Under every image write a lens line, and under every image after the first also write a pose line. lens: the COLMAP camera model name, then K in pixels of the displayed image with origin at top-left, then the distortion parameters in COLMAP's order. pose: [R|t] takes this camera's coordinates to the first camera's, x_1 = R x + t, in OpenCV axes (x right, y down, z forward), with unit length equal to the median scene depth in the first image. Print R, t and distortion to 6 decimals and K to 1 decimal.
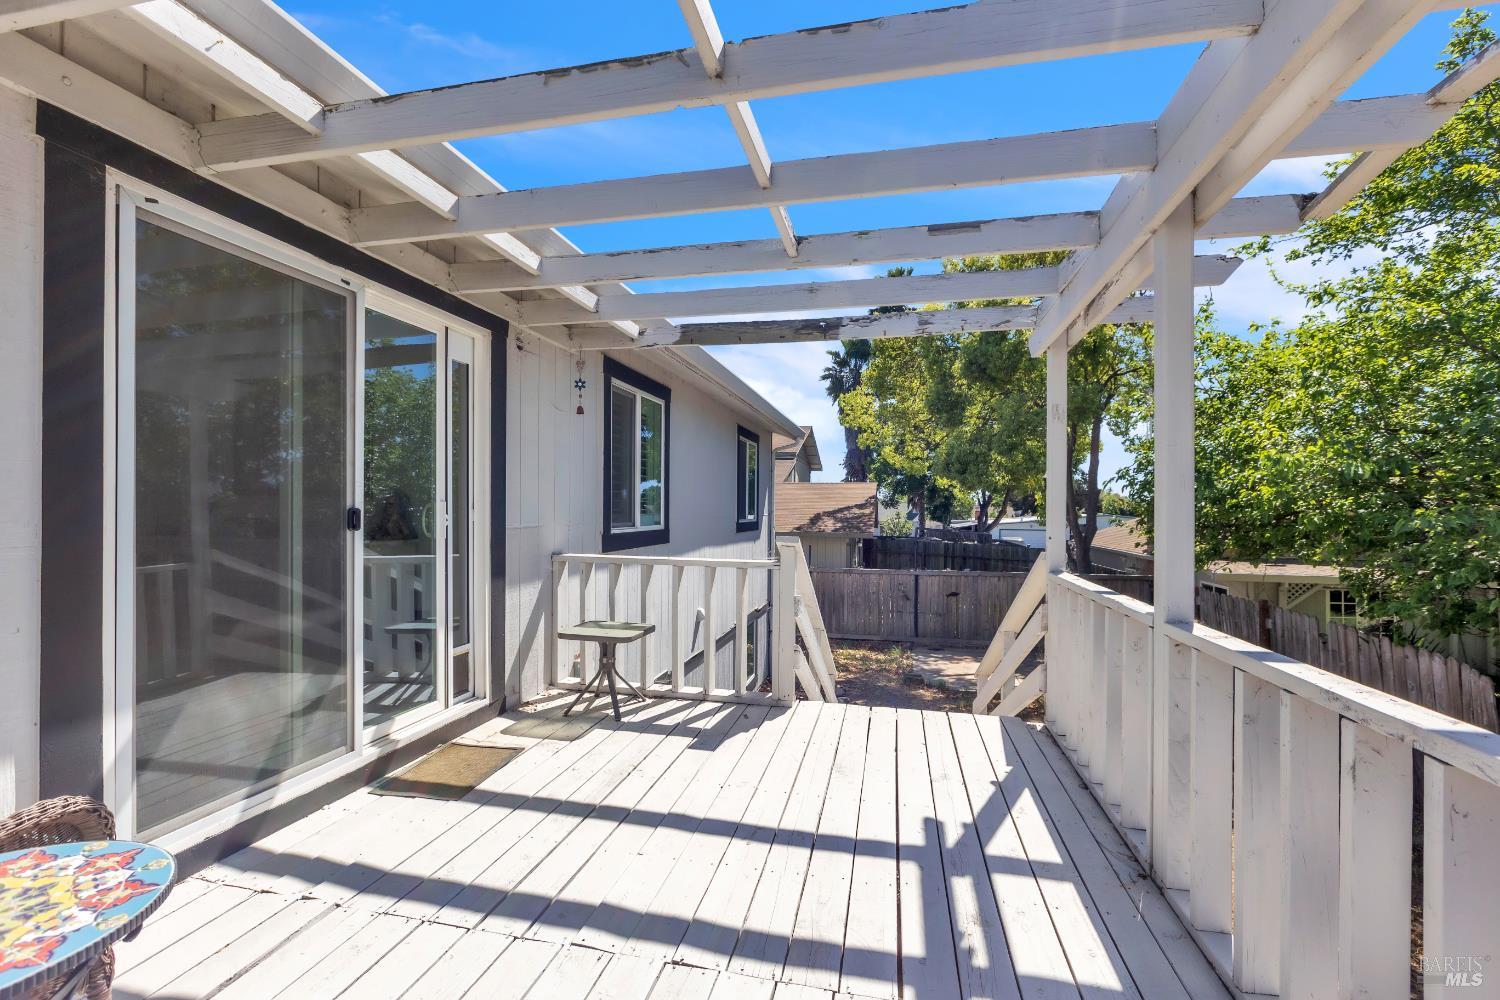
lens RADIAL K [[671.9, 0, 751.0], [0, 671.9, 501.3], [0, 0, 1]] dist [0.000953, -0.000186]
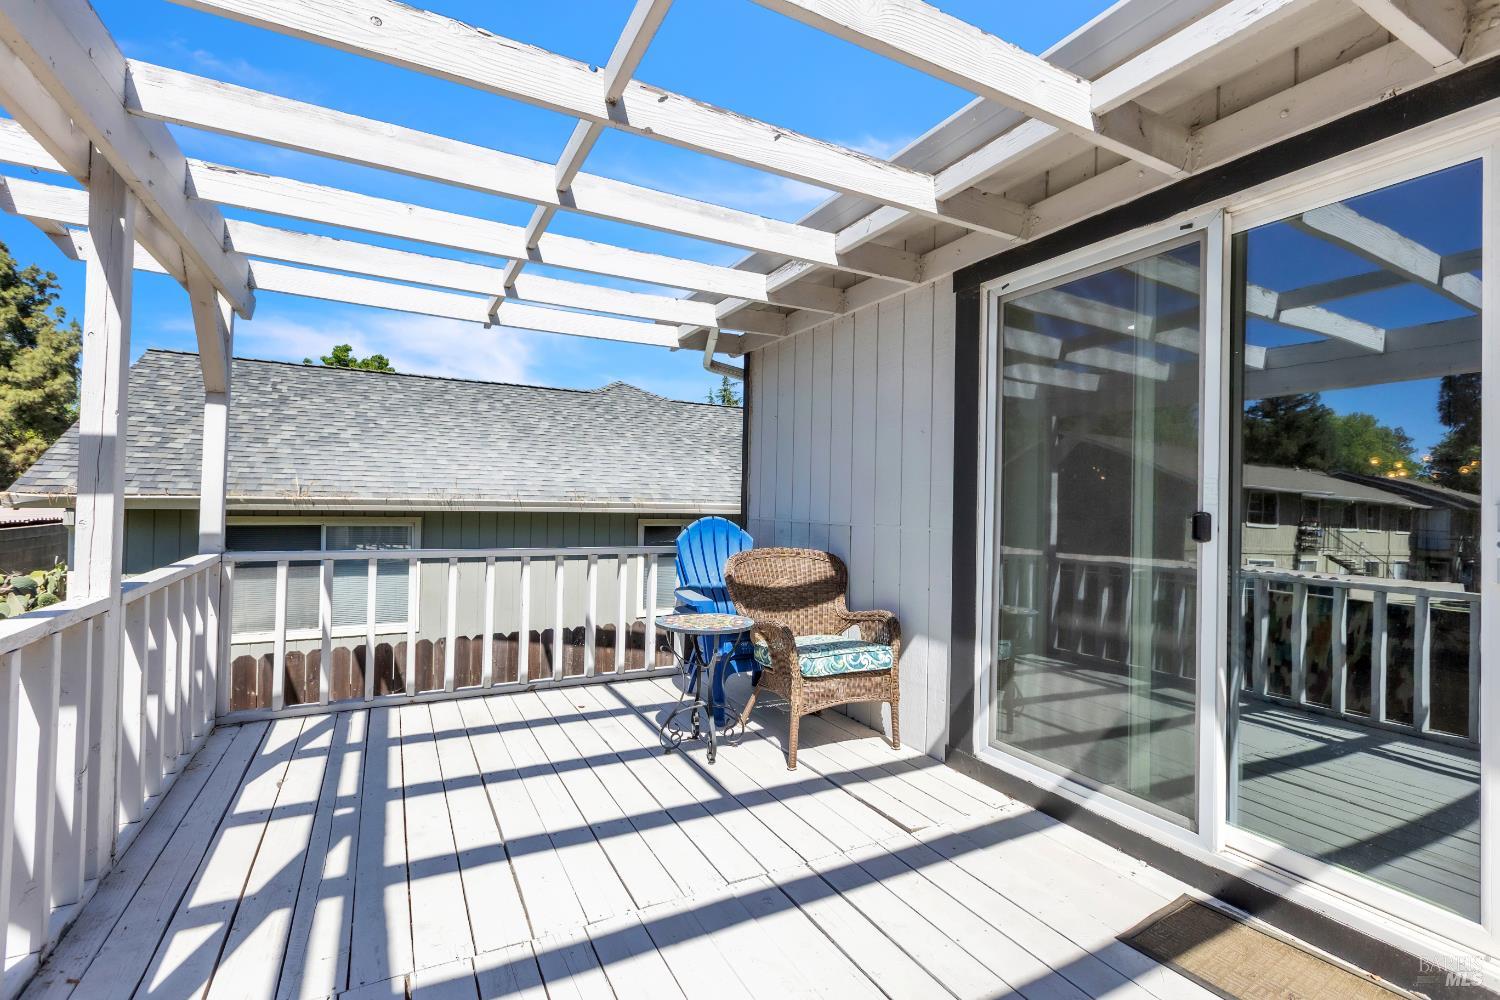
lens RADIAL K [[671.9, 0, 739.8], [0, 671.9, 509.0], [0, 0, 1]] dist [0.000953, -0.000186]
pose [[-0.763794, -0.023692, -0.645026, 0.343851], [-0.027441, 0.999615, -0.004222, 0.028012], [0.644877, 0.014475, -0.764149, 1.436111]]
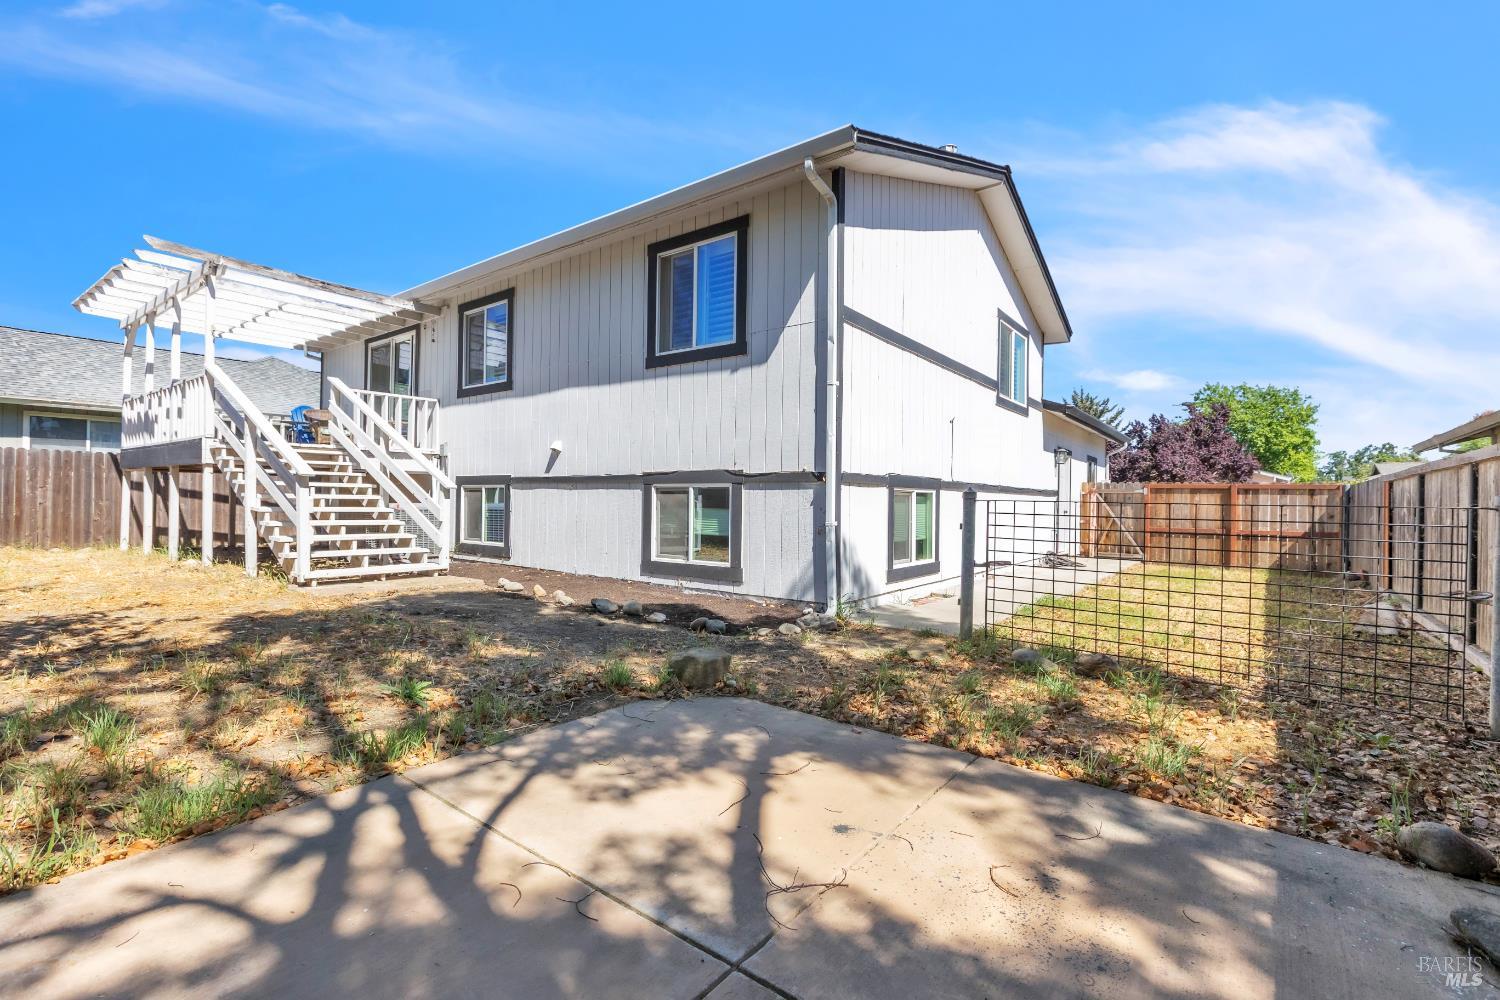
lens RADIAL K [[671.9, 0, 756.6], [0, 671.9, 504.9], [0, 0, 1]] dist [0.000953, -0.000186]
pose [[-0.413169, -0.014444, -0.910540, 2.856462], [-0.010474, 0.999883, -0.011108, 0.930305], [0.910594, 0.004947, -0.413272, 5.889552]]
